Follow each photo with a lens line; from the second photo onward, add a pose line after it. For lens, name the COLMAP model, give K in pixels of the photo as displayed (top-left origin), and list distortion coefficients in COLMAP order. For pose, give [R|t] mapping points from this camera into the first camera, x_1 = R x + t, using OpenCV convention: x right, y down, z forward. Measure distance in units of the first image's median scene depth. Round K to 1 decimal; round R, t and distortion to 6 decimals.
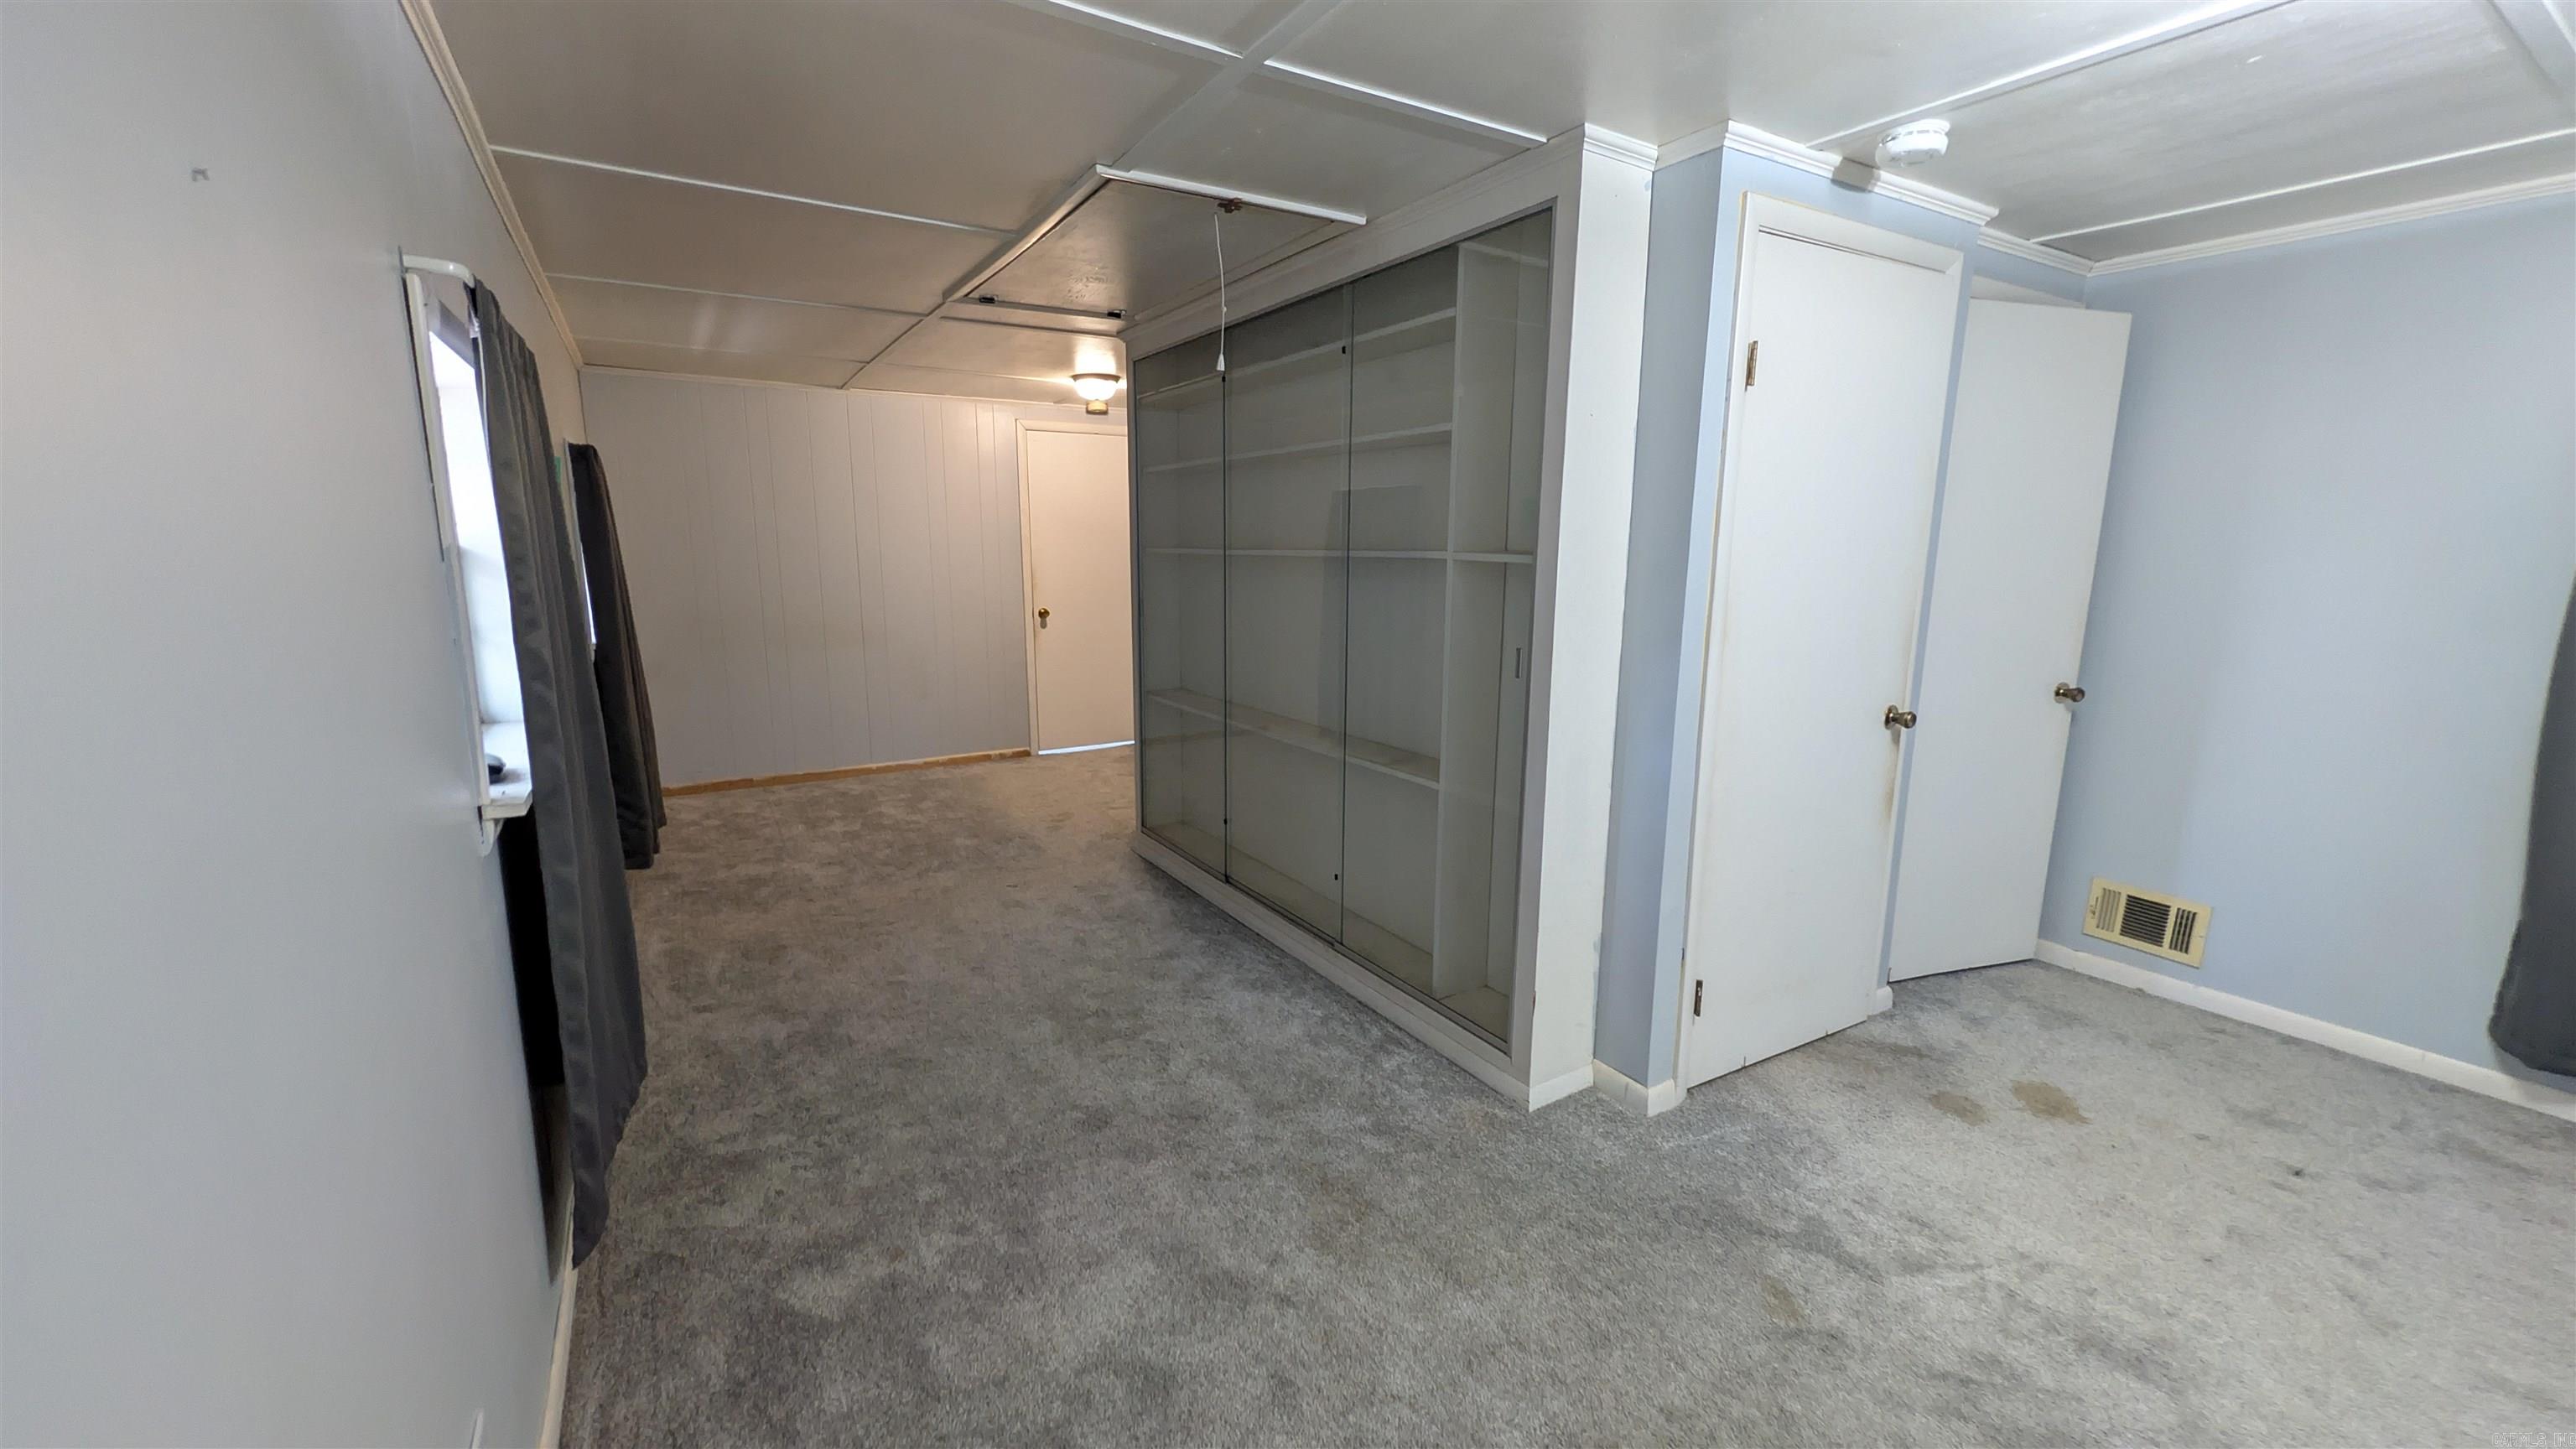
lens RADIAL K [[1002.8, 0, 1281.9], [0, 1002.8, 728.5], [0, 0, 1]] dist [0.000861, 0.000065]
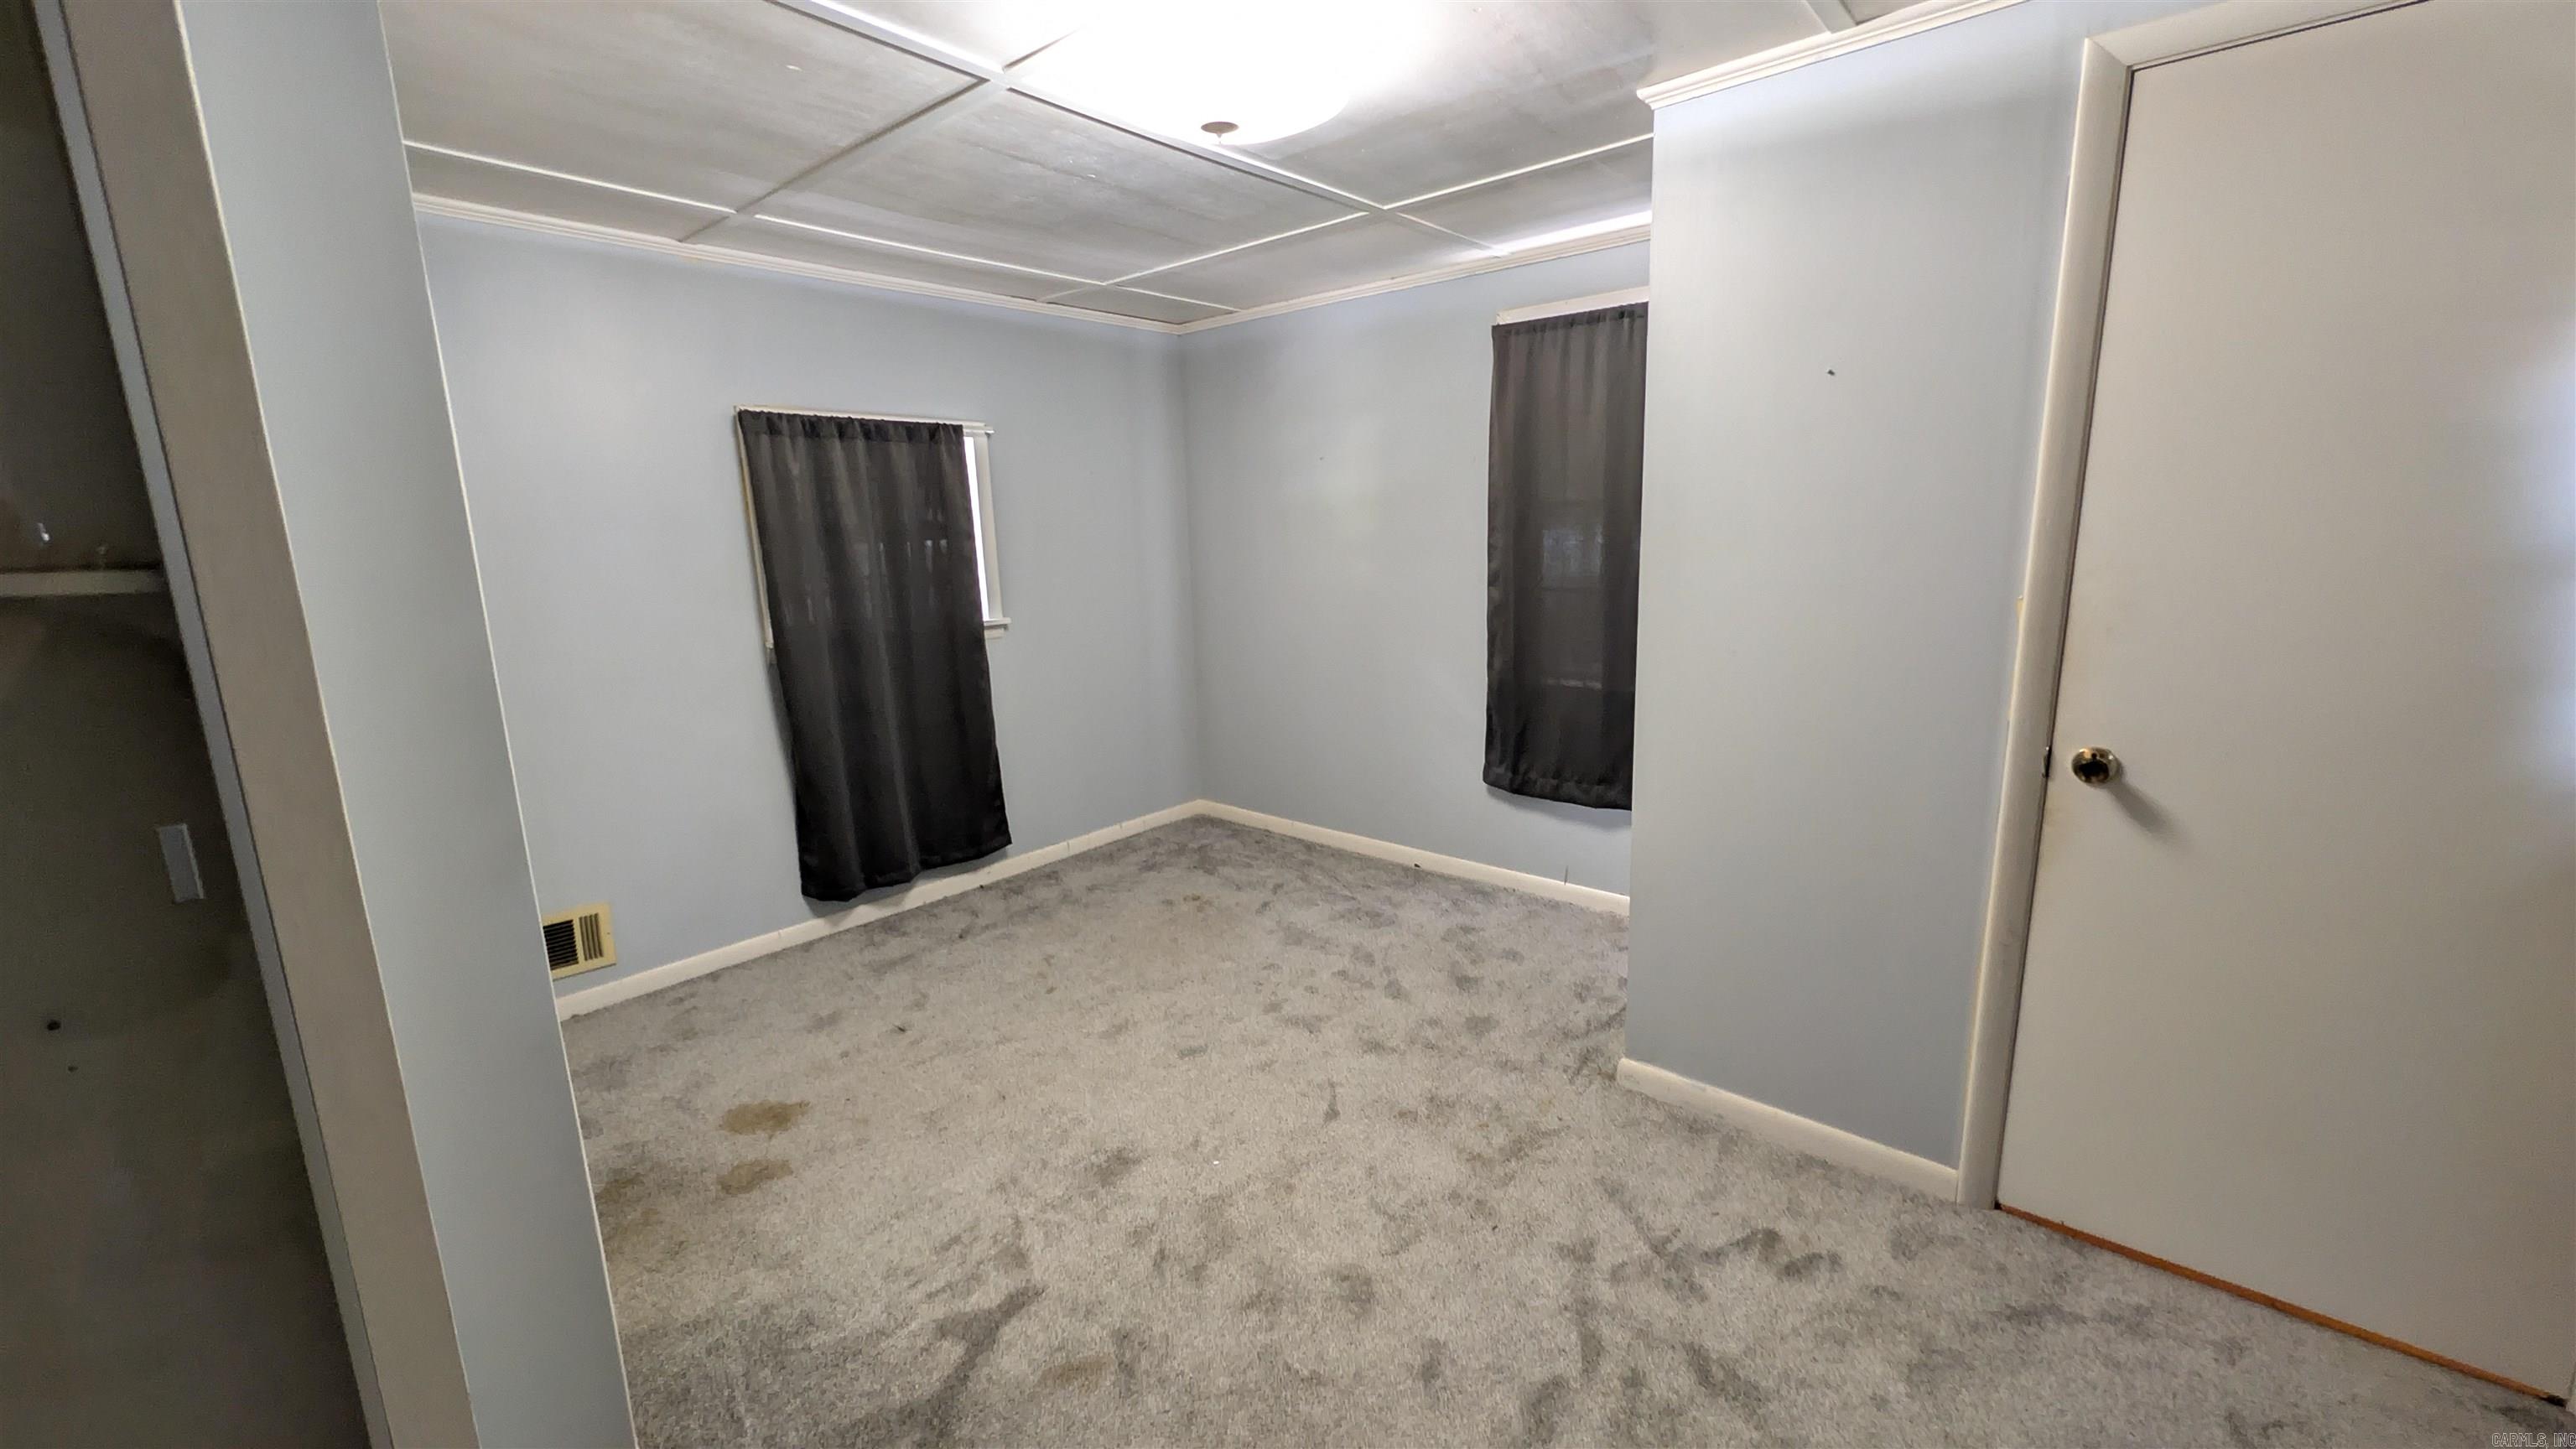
lens RADIAL K [[1002.8, 0, 1288.4], [0, 1002.8, 726.4], [0, 0, 1]] dist [0.000861, 0.000065]
pose [[-0.311870, -0.180977, 0.932730, -0.222337], [0.196903, 0.948069, 0.249790, -0.124062], [-0.929498, 0.261559, -0.260039, 0.703604]]
